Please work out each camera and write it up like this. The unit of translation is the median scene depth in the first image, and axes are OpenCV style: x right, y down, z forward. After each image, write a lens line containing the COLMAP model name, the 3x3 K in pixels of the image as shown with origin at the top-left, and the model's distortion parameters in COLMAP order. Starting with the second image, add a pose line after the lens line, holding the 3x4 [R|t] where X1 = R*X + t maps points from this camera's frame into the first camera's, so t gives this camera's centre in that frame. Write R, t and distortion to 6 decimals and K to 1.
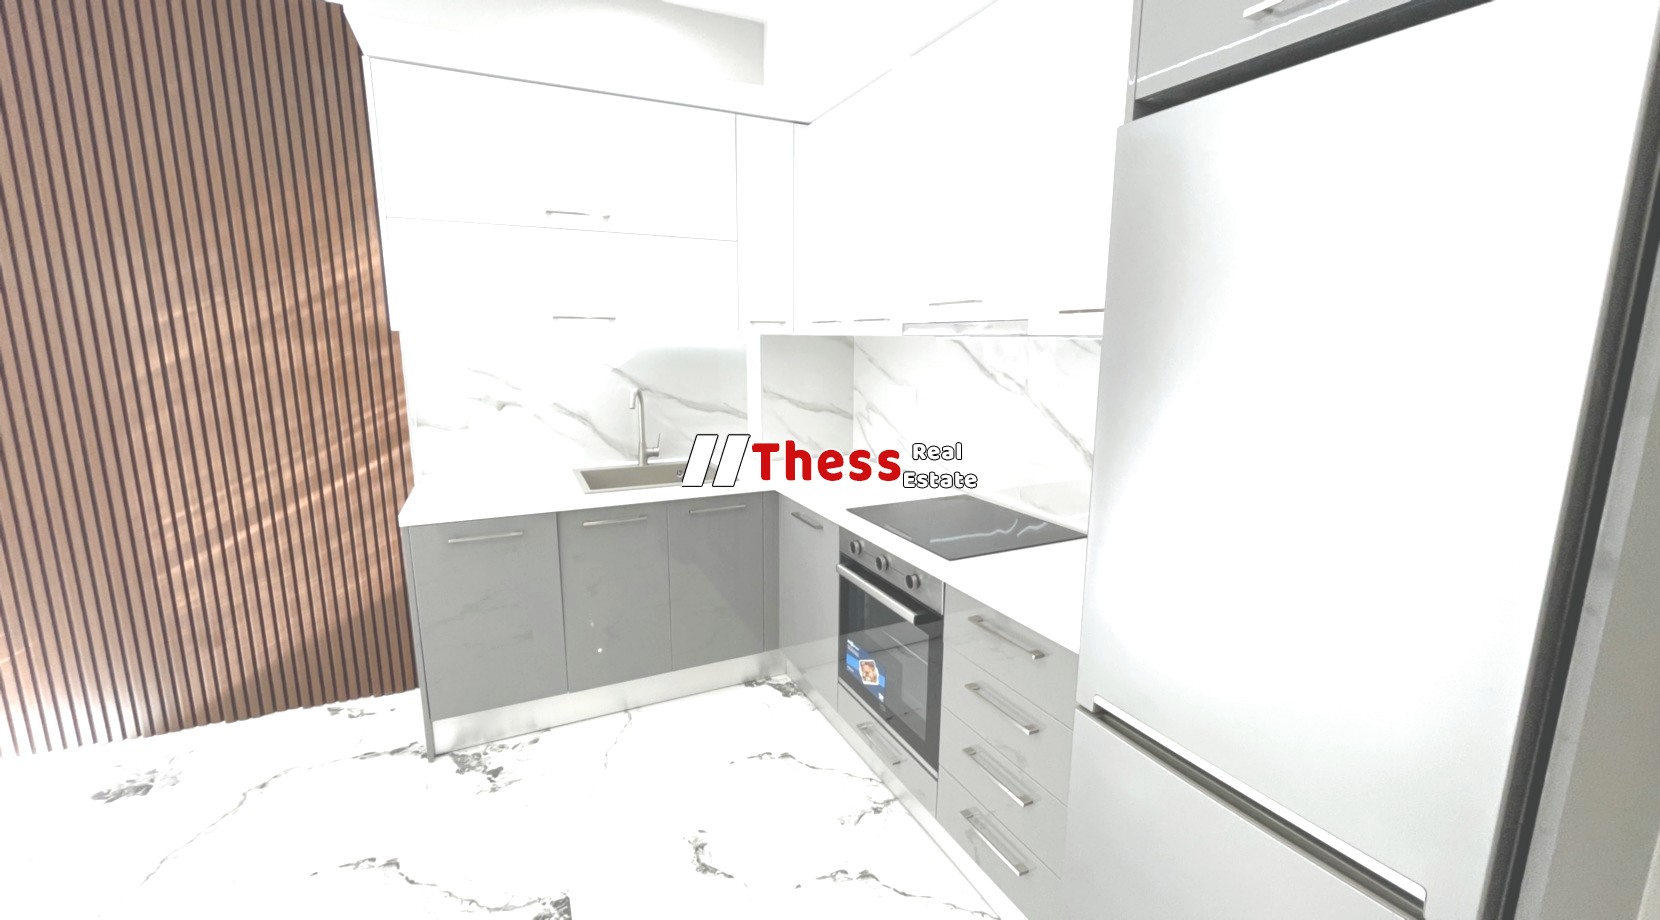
lens RADIAL K [[669.9, 0, 833.0], [0, 669.9, 455.1], [0, 0, 1]] dist [-0.011092, 0.003012]
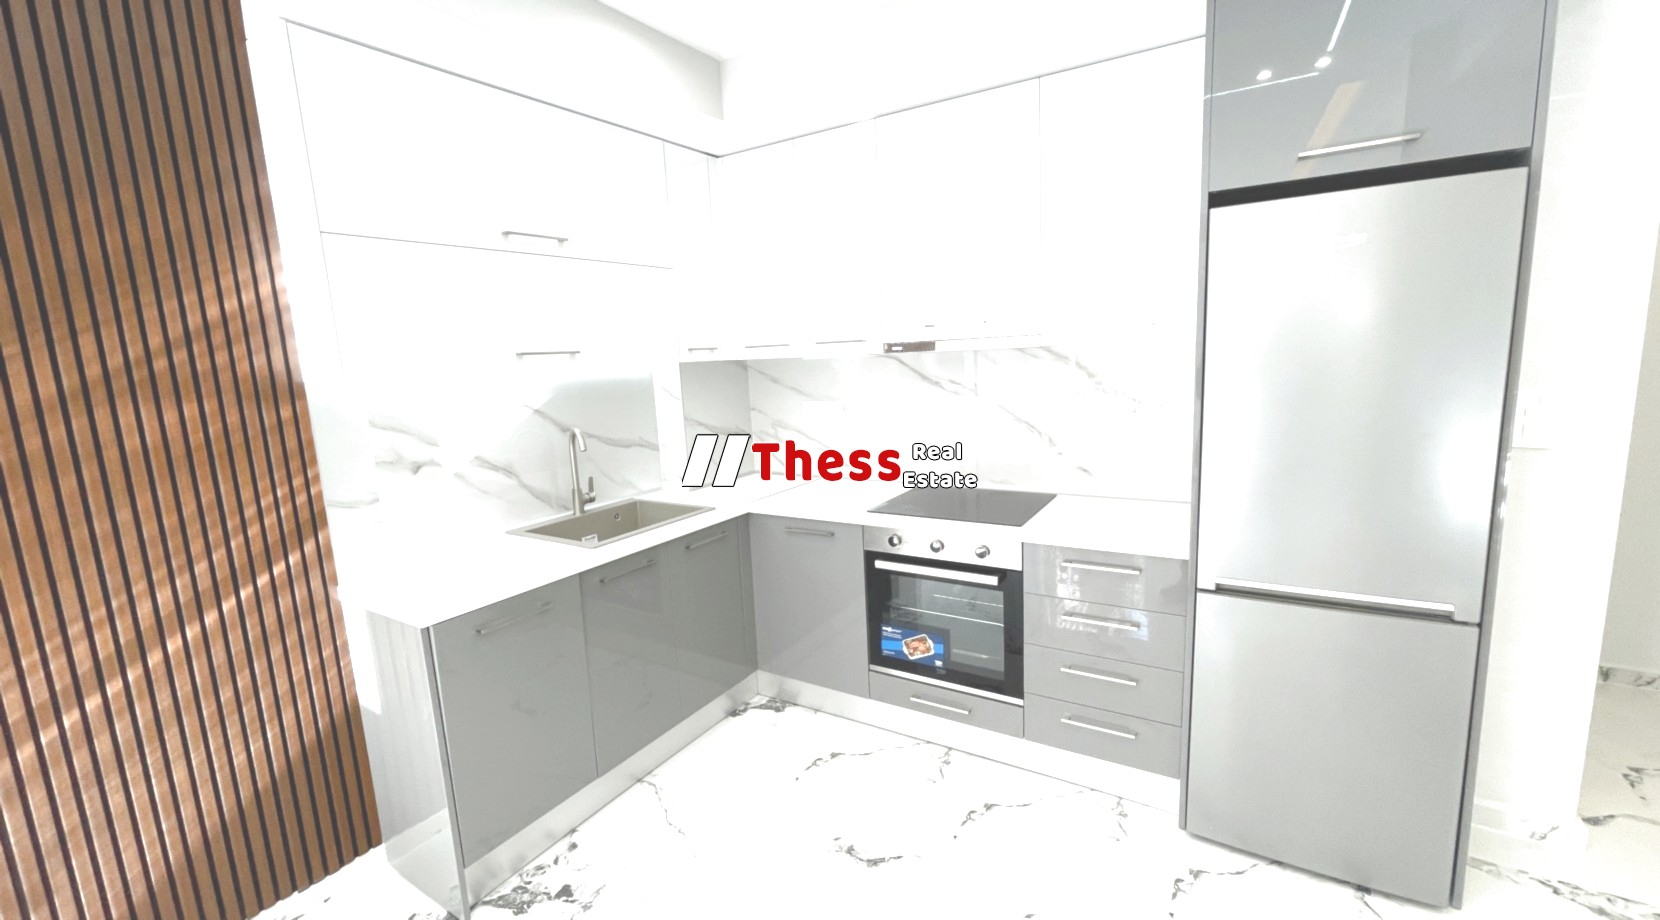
lens RADIAL K [[669.9, 0, 835.4], [0, 669.9, 453.8], [0, 0, 1]] dist [-0.011092, 0.003012]
pose [[0.846275, -0.127341, 0.517304, -0.549467], [0.143820, 0.989569, 0.008316, -0.028379], [-0.512967, 0.067361, 0.855761, 0.065059]]
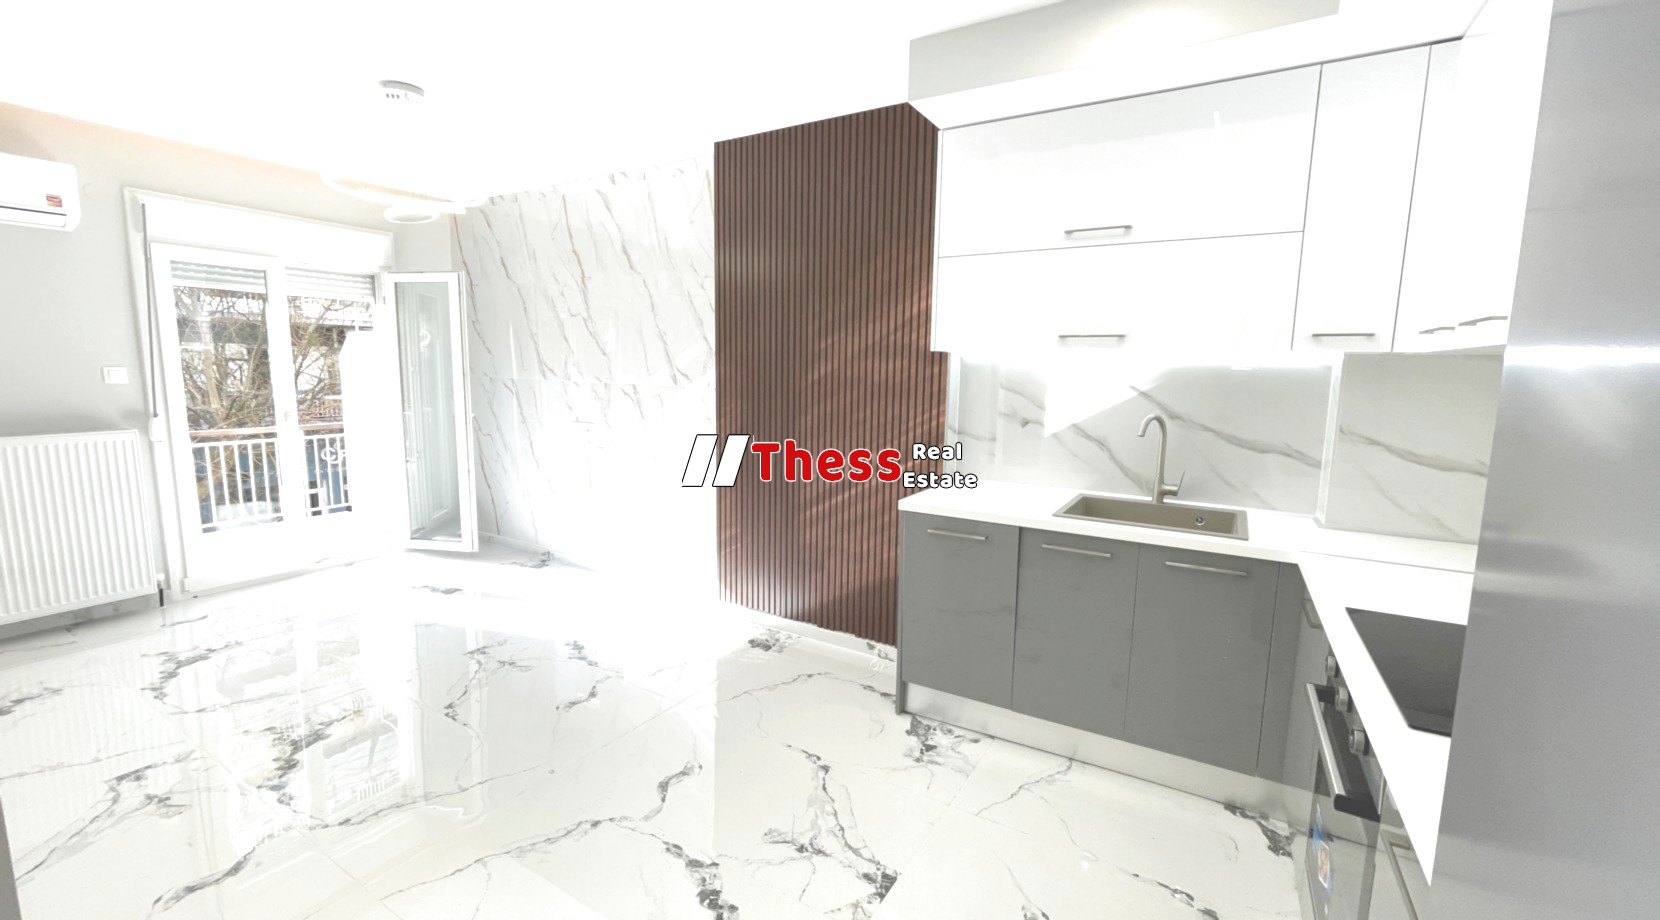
lens RADIAL K [[669.9, 0, 828.0], [0, 669.9, 452.1], [0, 0, 1]] dist [-0.011092, 0.003012]
pose [[0.539220, 0.106405, -0.835416, 0.257486], [-0.156766, 0.987330, 0.024569, -0.005637], [0.827446, 0.117717, 0.549068, 0.187997]]
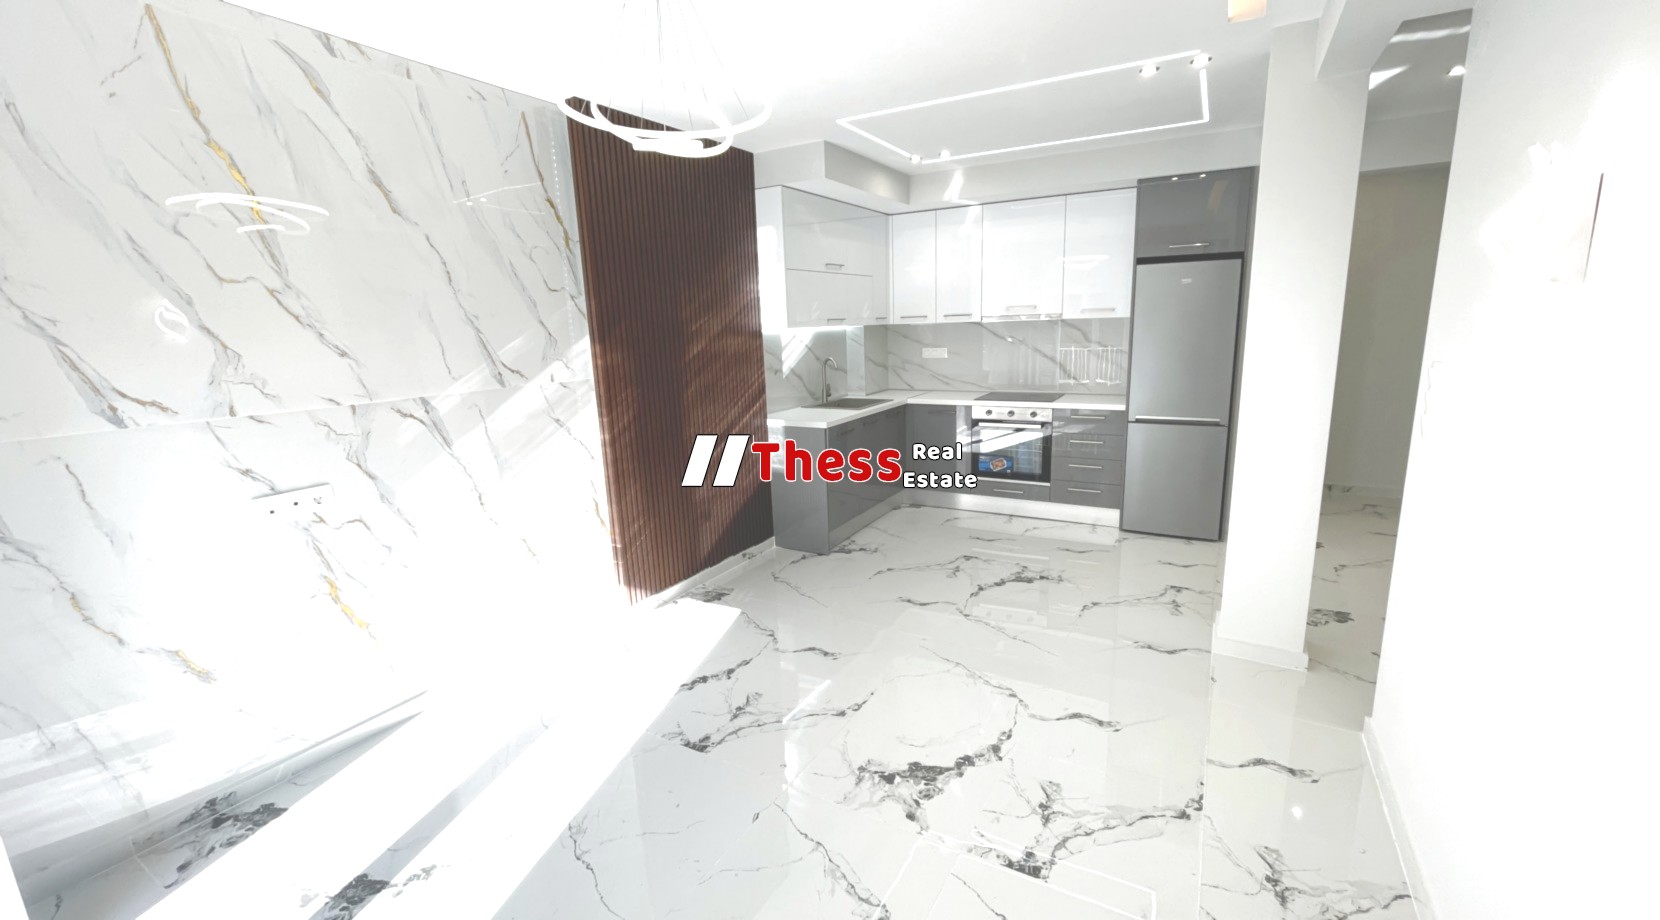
lens RADIAL K [[669.9, 0, 831.5], [0, 669.9, 455.2], [0, 0, 1]] dist [-0.011092, 0.003012]
pose [[0.826205, -0.145671, 0.544210, -1.536368], [0.135203, 0.989031, 0.059476, 0.063175], [-0.546905, 0.024439, 0.836838, -0.590701]]
